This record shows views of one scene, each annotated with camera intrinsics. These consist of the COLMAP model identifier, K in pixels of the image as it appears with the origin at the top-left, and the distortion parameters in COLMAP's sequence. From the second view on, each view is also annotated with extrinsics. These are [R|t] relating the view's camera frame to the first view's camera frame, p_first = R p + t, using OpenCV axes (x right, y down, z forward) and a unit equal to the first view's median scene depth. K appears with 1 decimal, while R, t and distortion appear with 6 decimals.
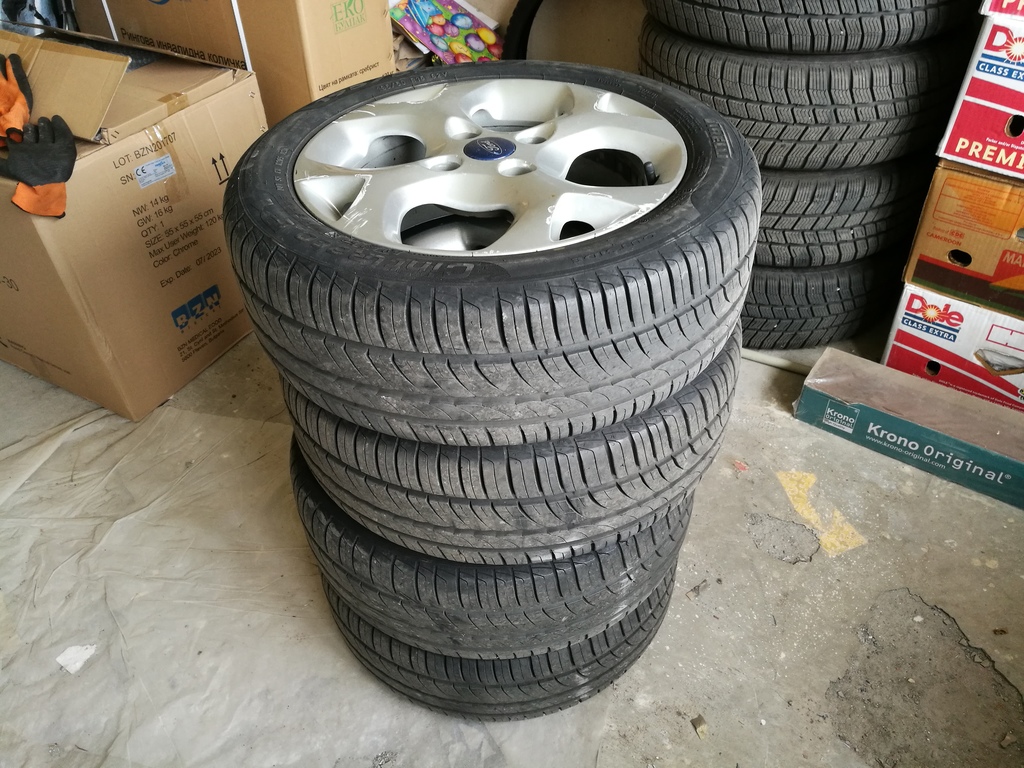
lens RADIAL K [[823.9, 0, 509.7], [0, 823.9, 384.0], [0, 0, 1]] dist [-0.025997, 0.032629]
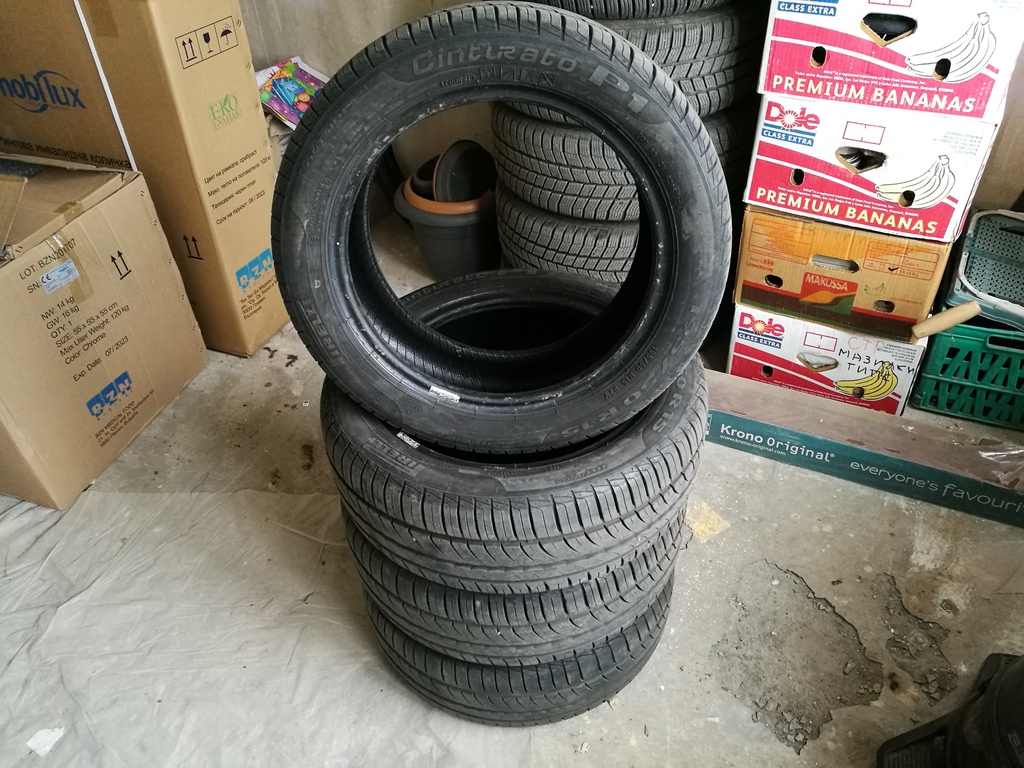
lens RADIAL K [[823.9, 0, 516.0], [0, 823.9, 385.7], [0, 0, 1]] dist [-0.025997, 0.032629]
pose [[0.982751, -0.122108, 0.138888, -0.013365], [0.124511, 0.992180, -0.008714, -0.036977], [-0.136738, 0.025857, 0.990270, -0.147257]]
